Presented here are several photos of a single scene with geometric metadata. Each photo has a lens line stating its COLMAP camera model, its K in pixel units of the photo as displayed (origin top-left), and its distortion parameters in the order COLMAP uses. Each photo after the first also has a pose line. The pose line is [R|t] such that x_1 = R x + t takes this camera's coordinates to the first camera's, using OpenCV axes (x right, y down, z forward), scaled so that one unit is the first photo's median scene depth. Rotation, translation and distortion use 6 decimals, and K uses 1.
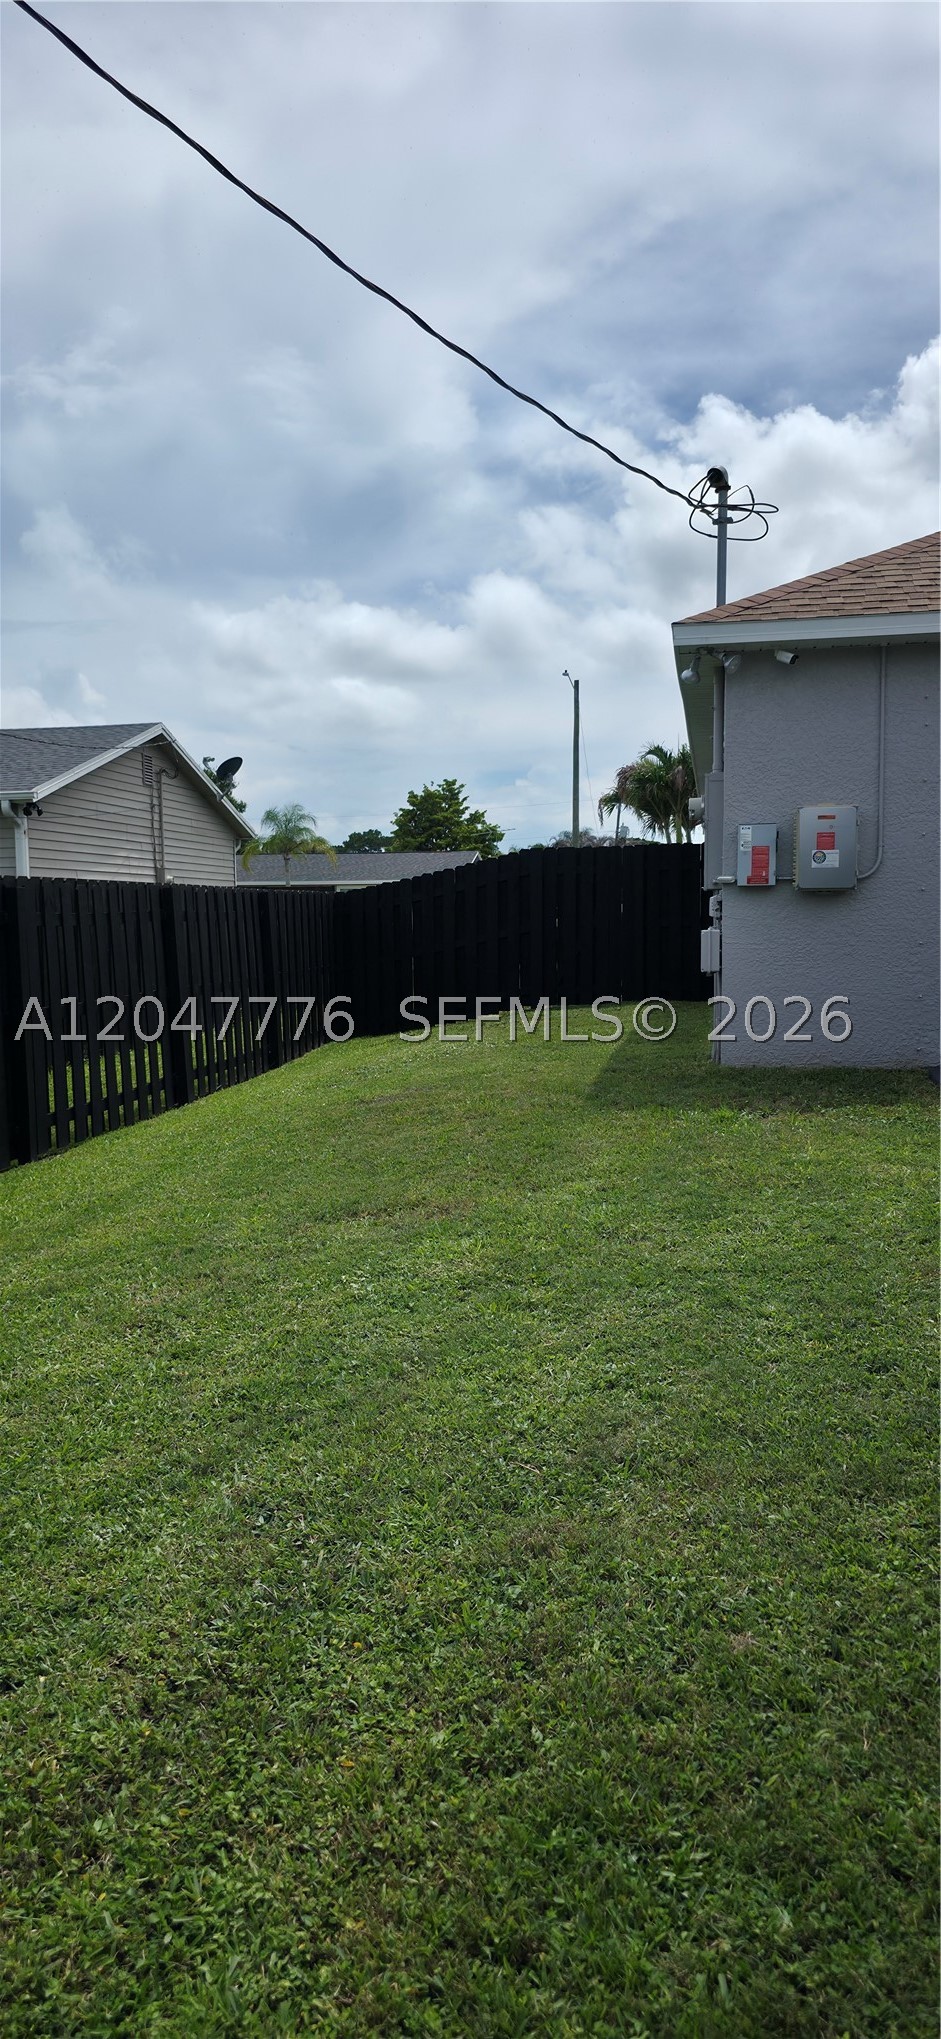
lens RADIAL K [[1364.5, 0, 468.6], [0, 1364.5, 1022.2], [0, 0, 1]] dist [0.041132, 0.002410]
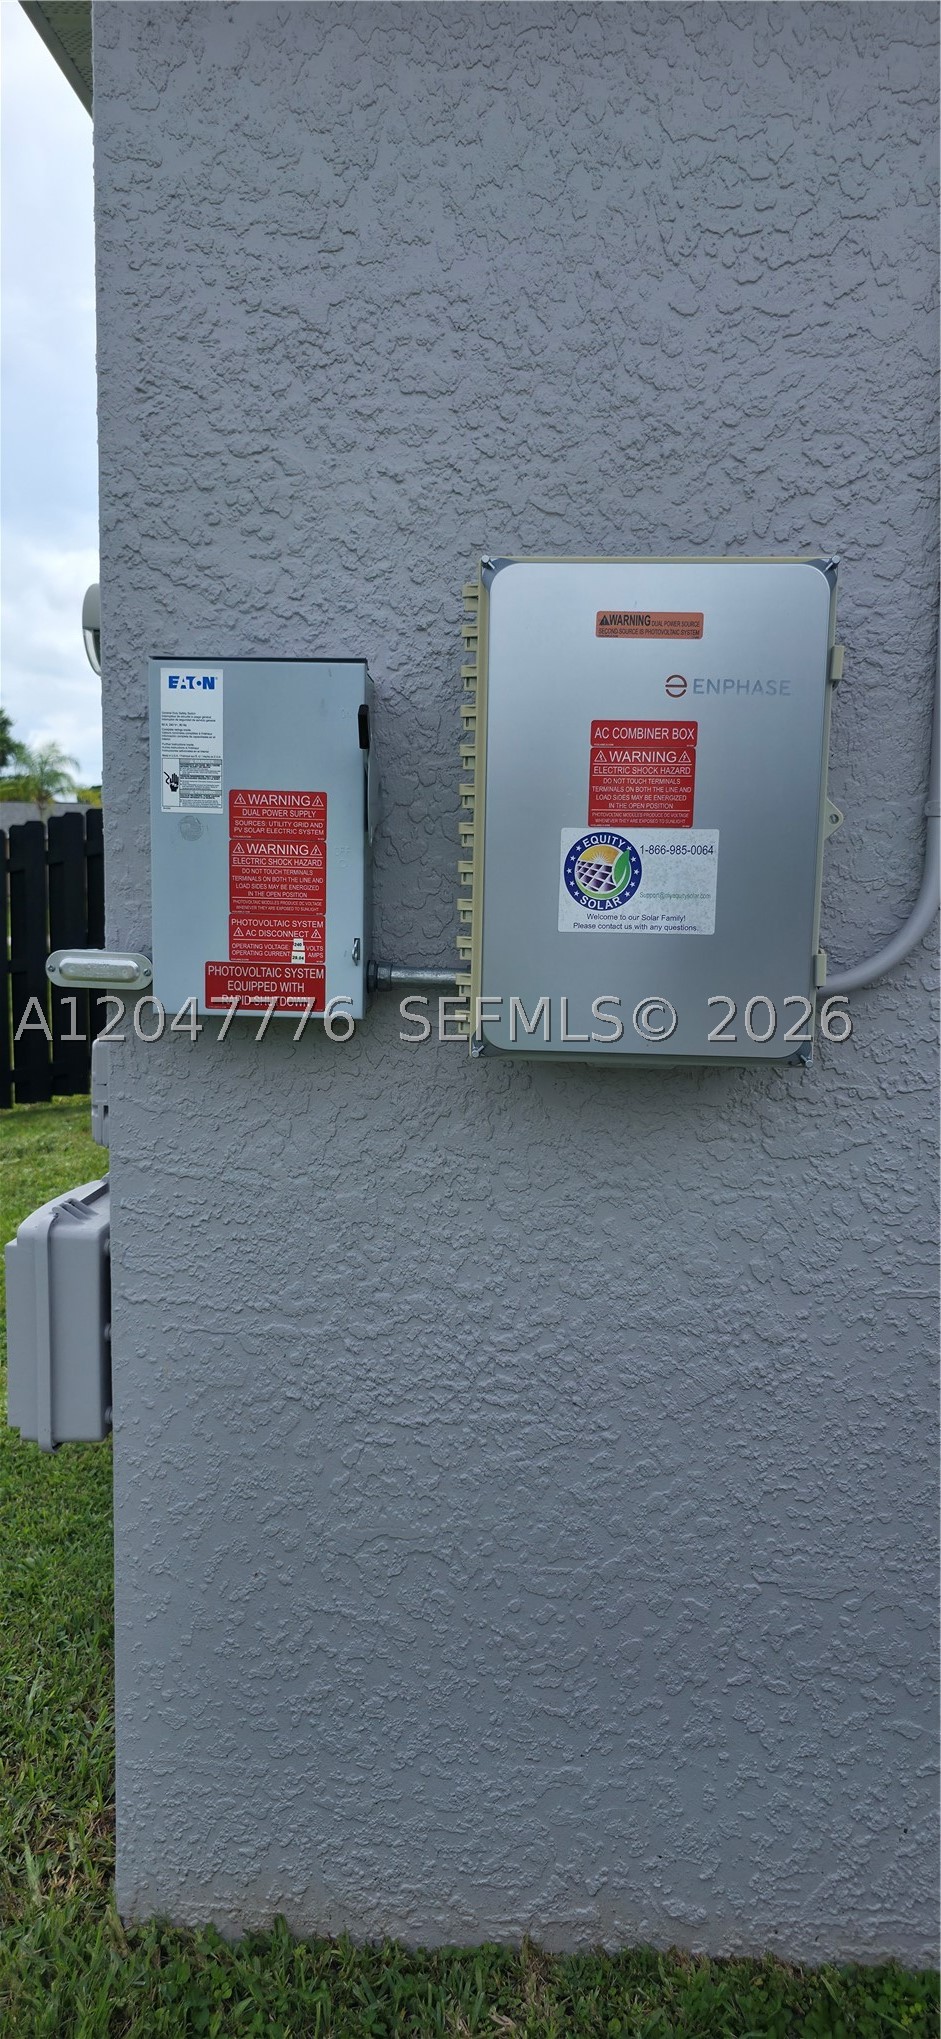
lens RADIAL K [[1364.5, 0, 472.5], [0, 1364.5, 1020.8], [0, 0, 1]] dist [0.041132, 0.002410]
pose [[0.995470, 0.023536, 0.092118, 0.222799], [-0.025821, 0.999386, 0.023696, -0.104691], [-0.091503, -0.025967, 0.995466, 0.825648]]
